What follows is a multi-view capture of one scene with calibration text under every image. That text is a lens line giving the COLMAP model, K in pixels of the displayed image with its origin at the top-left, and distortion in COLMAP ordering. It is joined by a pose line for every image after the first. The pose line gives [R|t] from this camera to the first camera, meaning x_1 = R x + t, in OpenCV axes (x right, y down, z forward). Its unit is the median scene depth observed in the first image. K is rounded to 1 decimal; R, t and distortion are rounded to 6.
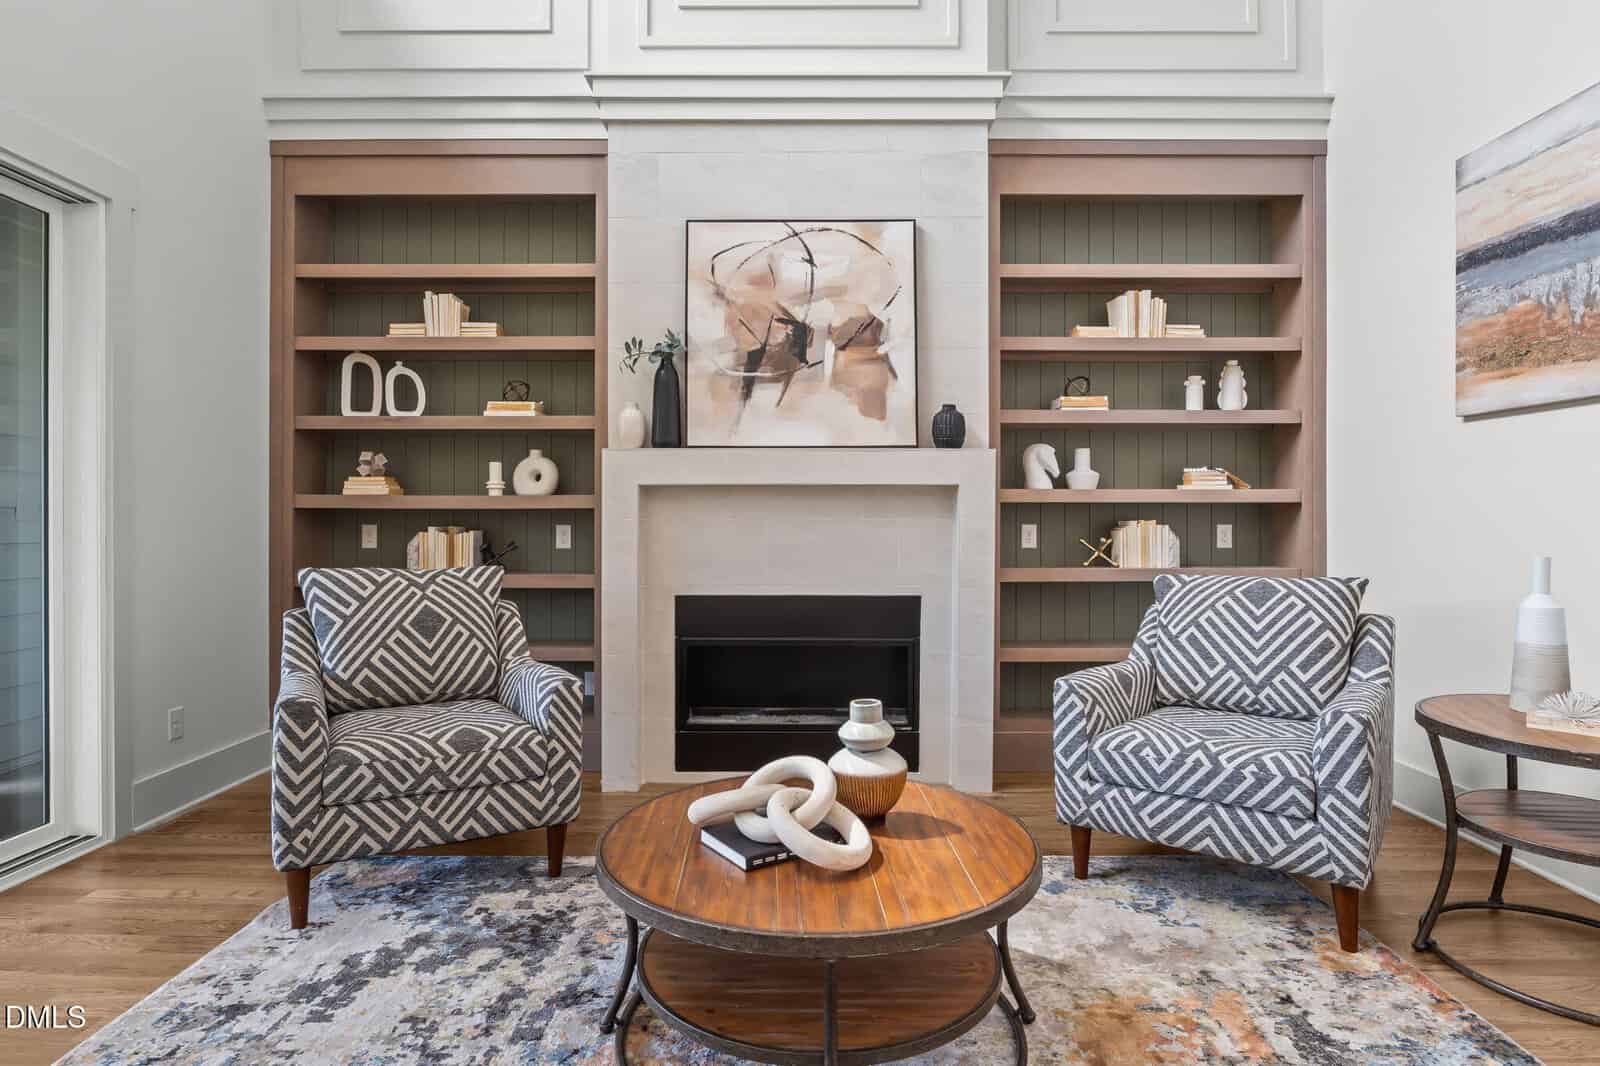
lens RADIAL K [[874.5, 0, 795.7], [0, 874.5, 522.2], [0, 0, 1]] dist [-0.025736, 0.017301]
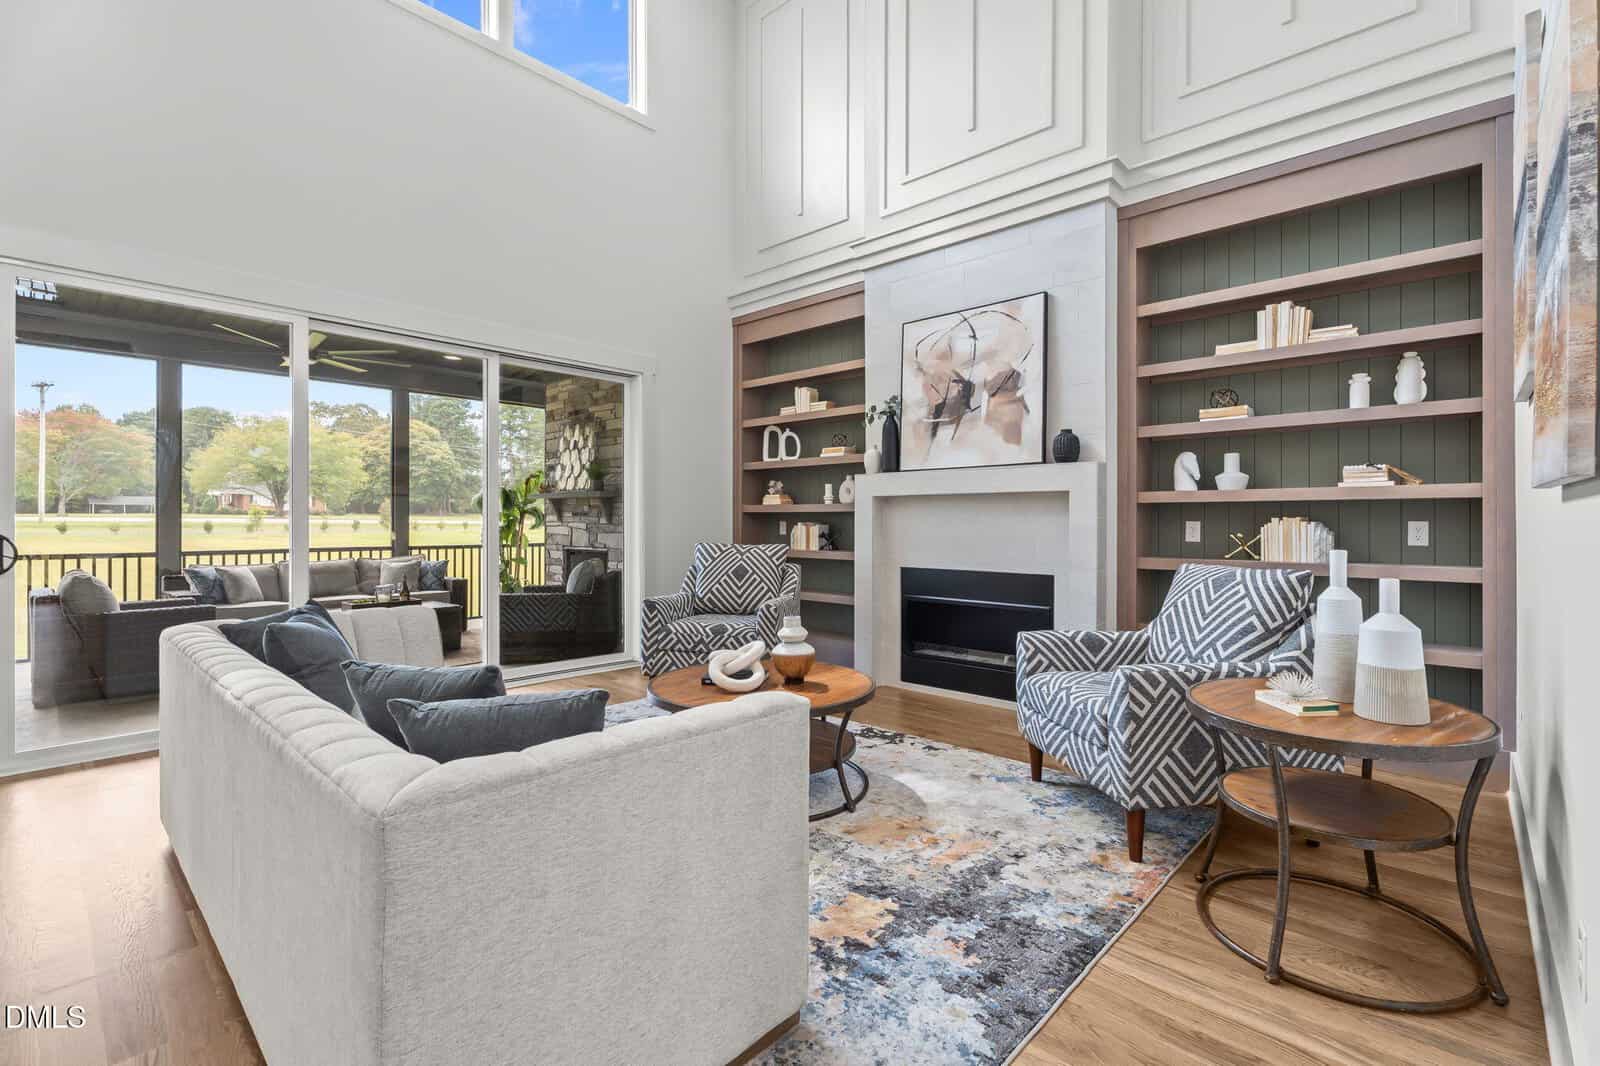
lens RADIAL K [[719.0, 0, 796.8], [0, 719.0, 519.3], [0, 0, 1]] dist [0.003081, 0.000296]
pose [[0.733002, -0.001520, -0.680225, 0.606352], [0.000646, 0.999999, -0.001539, 0.001270], [0.680226, 0.000689, 0.733002, -0.059106]]
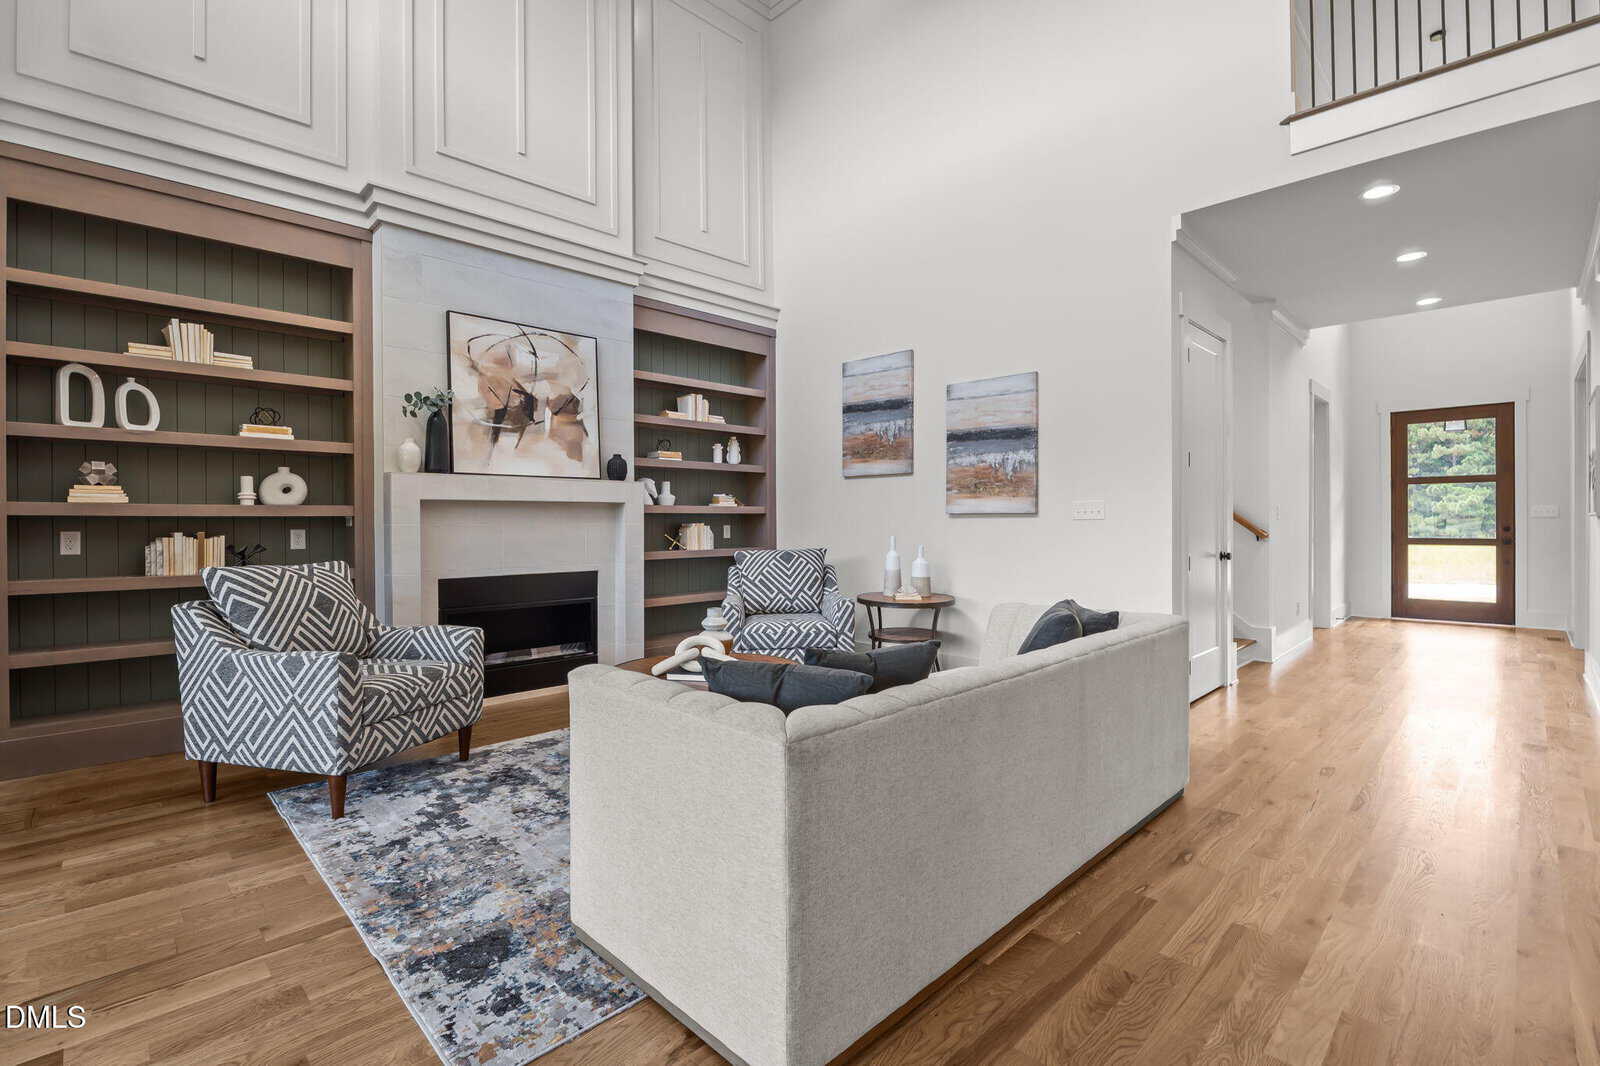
lens RADIAL K [[744.2, 0, 799.9], [0, 744.2, 525.5], [0, 0, 1]] dist [-0.002313, -0.000910]
pose [[0.705799, -0.007804, 0.708369, -0.579650], [0.005963, 0.999969, 0.005075, -0.004220], [-0.708387, 0.000643, 0.705824, -0.243569]]
